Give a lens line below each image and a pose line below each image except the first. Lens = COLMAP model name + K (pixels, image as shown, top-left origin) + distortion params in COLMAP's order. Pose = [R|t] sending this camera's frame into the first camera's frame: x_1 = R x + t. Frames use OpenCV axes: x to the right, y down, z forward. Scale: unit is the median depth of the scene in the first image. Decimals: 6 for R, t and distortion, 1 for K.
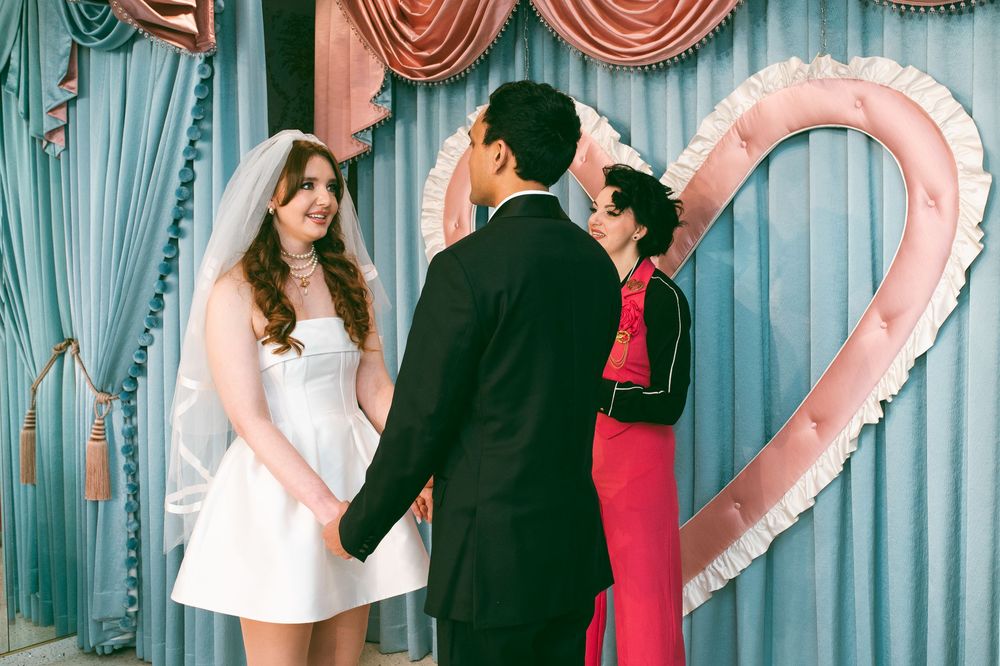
lens RADIAL K [[1037.0, 0, 500.5], [0, 1037.0, 302.7], [0, 0, 1]] dist [-0.041177, 0.010140]
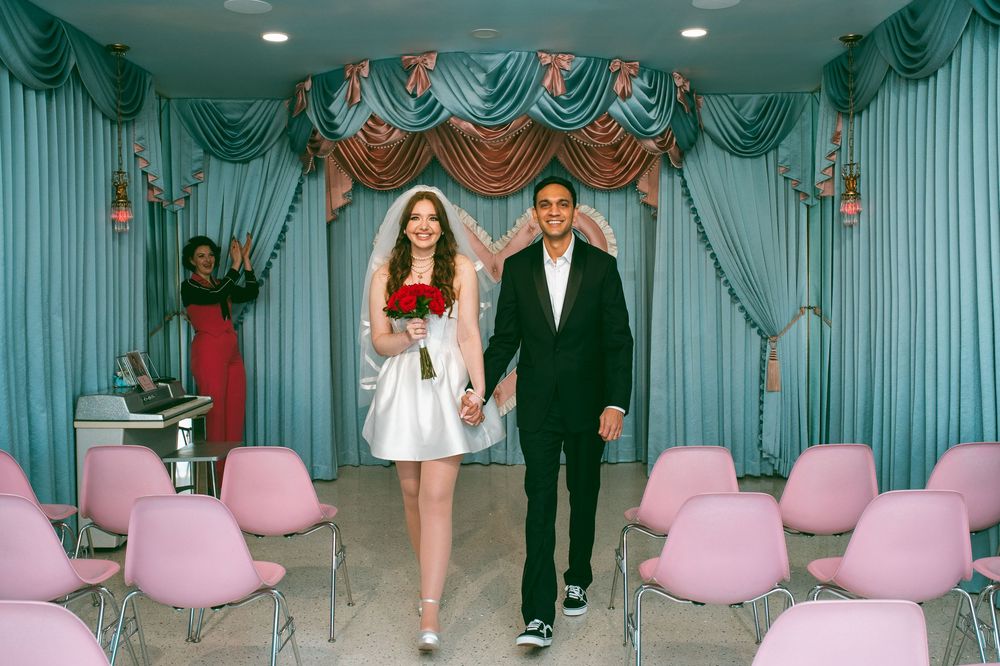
lens RADIAL K [[986.0, 0, 500.0], [0, 986.0, 333.0], [0, 0, 1]] dist [-0.037482, 0.017509]
pose [[0.798962, -0.018231, 0.601105, -1.115925], [0.014795, 0.999834, 0.010660, 0.068533], [-0.601199, 0.000376, 0.799099, -0.805290]]
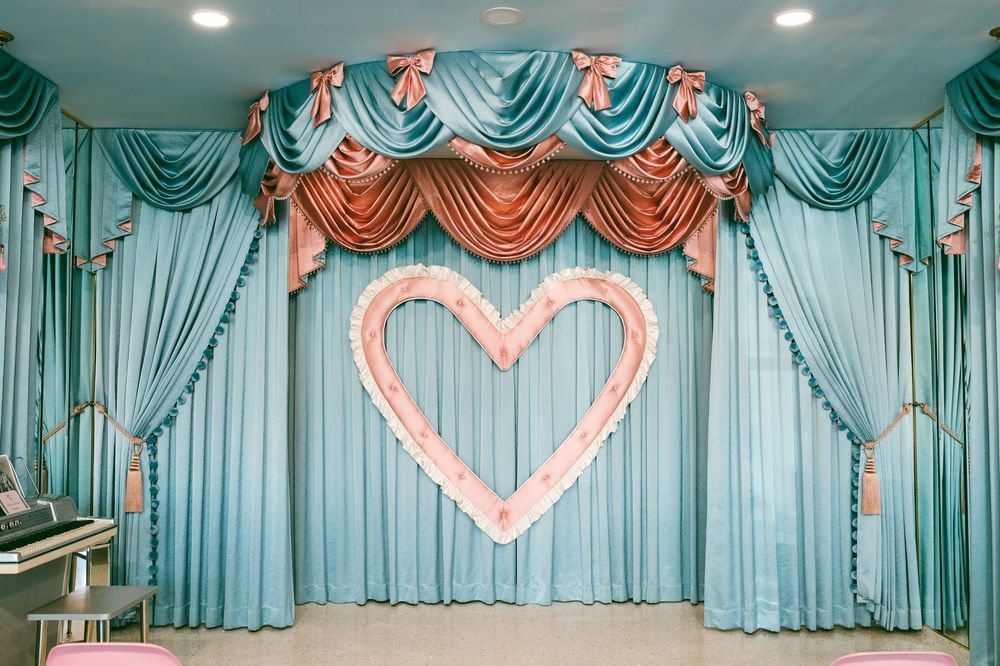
lens RADIAL K [[986.0, 0, 500.0], [0, 986.0, 333.0], [0, 0, 1]] dist [-0.037482, 0.017509]
pose [[0.794785, 0.048682, 0.604935, -0.871024], [0.005238, 0.996190, -0.087050, 0.066256], [-0.606868, 0.072355, 0.791502, -0.433956]]
